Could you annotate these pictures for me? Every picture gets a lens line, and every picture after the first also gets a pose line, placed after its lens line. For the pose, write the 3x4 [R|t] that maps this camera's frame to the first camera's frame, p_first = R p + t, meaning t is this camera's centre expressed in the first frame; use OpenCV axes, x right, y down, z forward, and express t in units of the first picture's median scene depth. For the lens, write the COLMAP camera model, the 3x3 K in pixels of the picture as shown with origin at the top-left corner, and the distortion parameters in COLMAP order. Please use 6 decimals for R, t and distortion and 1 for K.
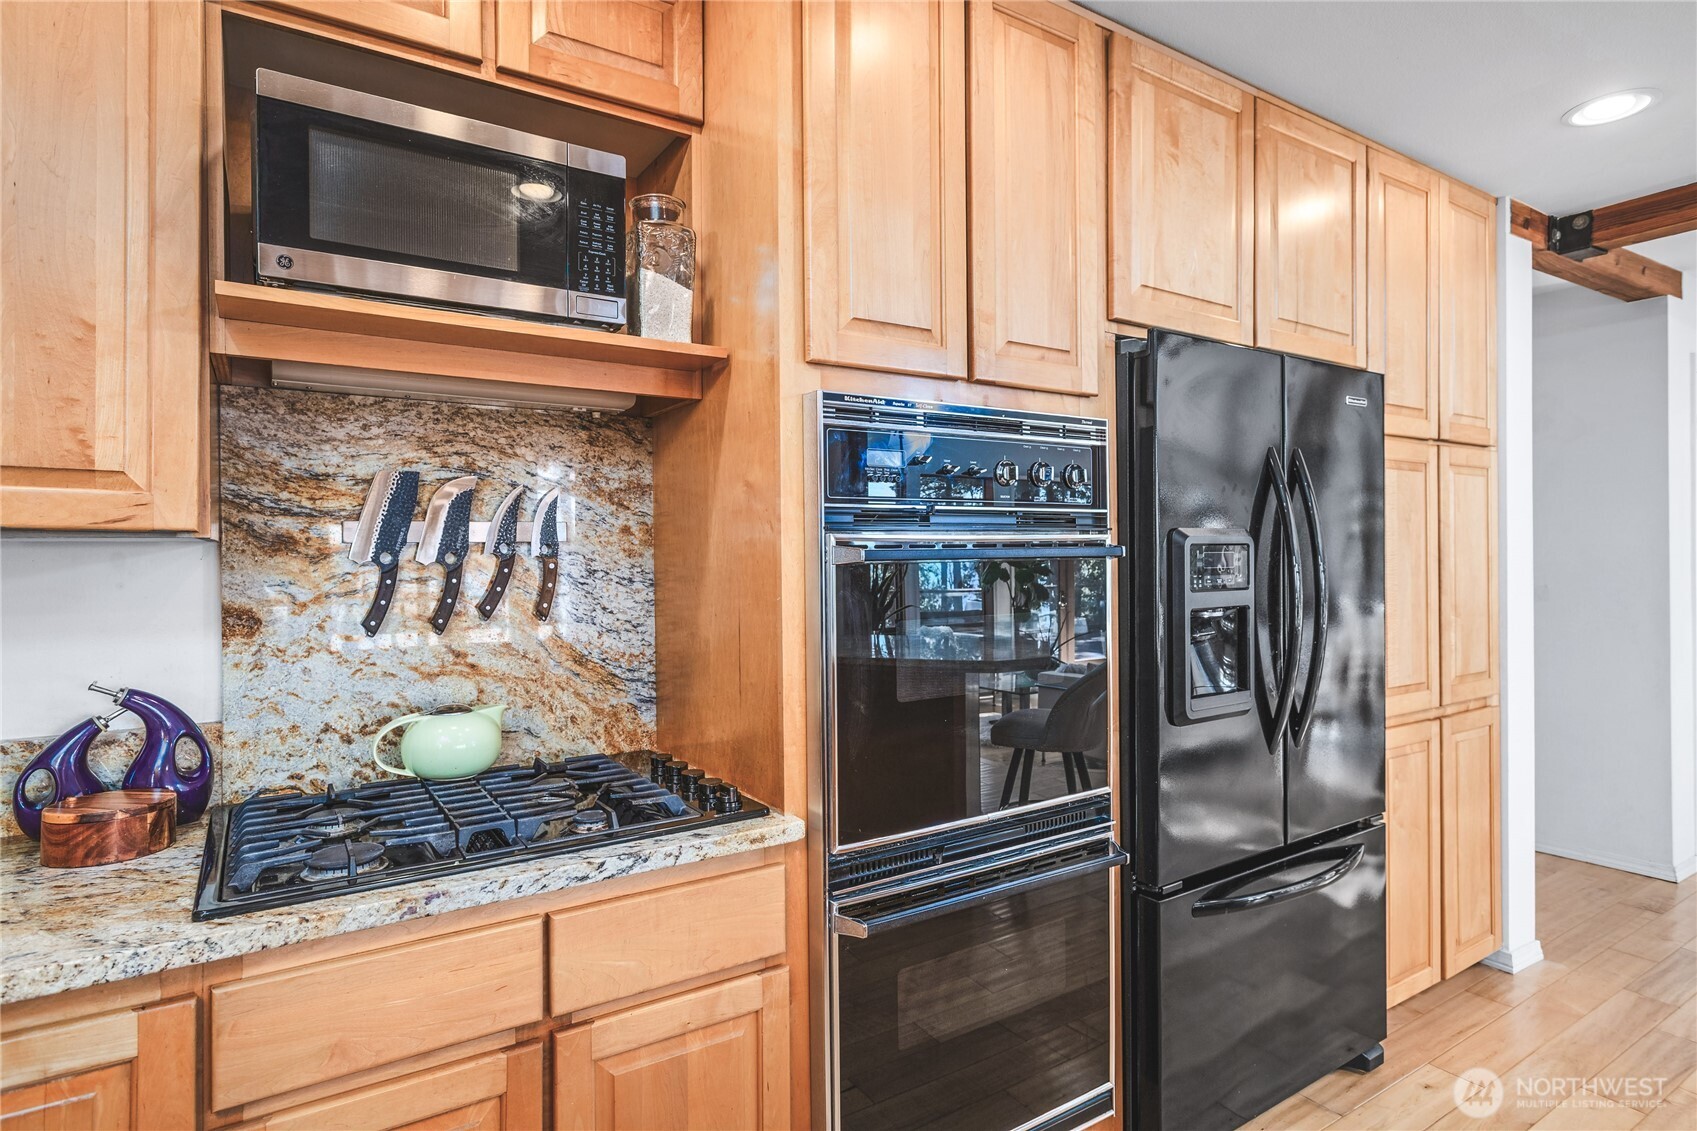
lens RADIAL K [[921.7, 0, 850.8], [0, 921.7, 555.3], [0, 0, 1]] dist [-0.011359, 0.010763]
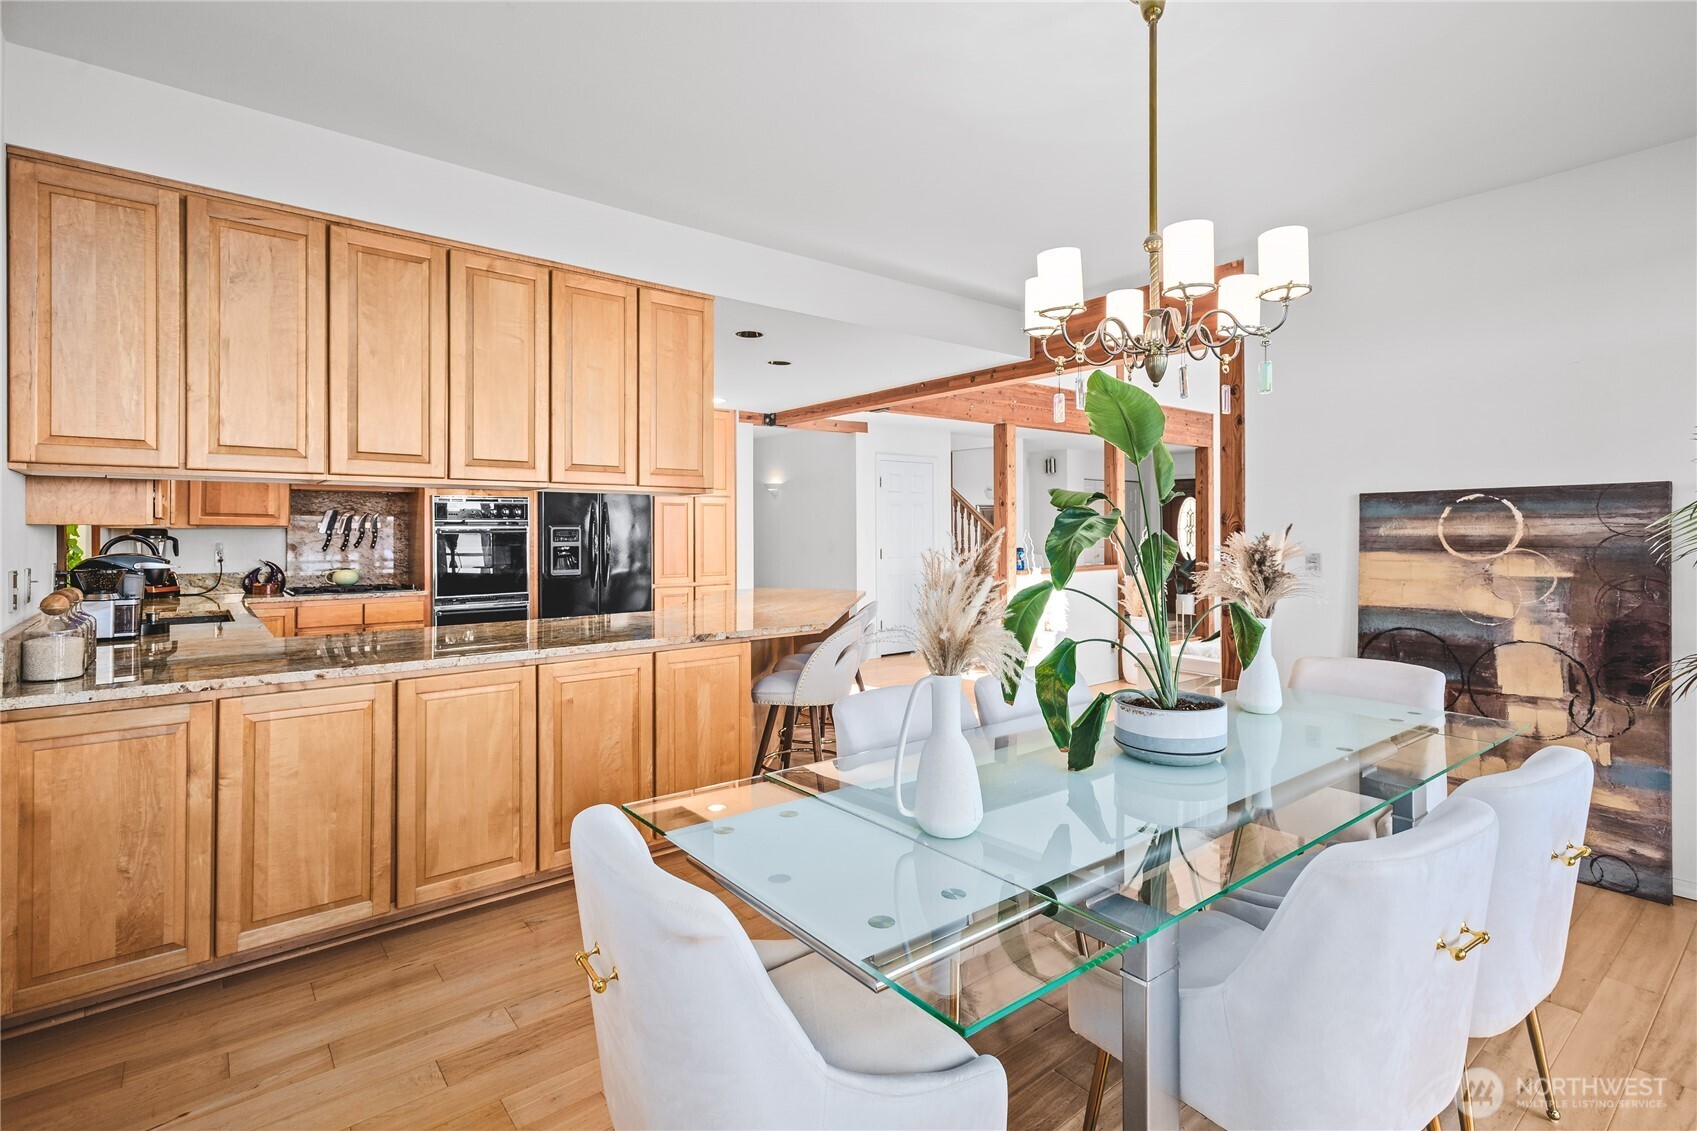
lens RADIAL K [[827.2, 0, 860.0], [0, 827.2, 540.0], [0, 0, 1]] dist [-0.000321, 0.000626]
pose [[0.993397, 0.003582, 0.114670, 1.332433], [-0.004360, 0.999969, 0.006529, 0.003624], [-0.114643, -0.006986, 0.993382, -2.746723]]
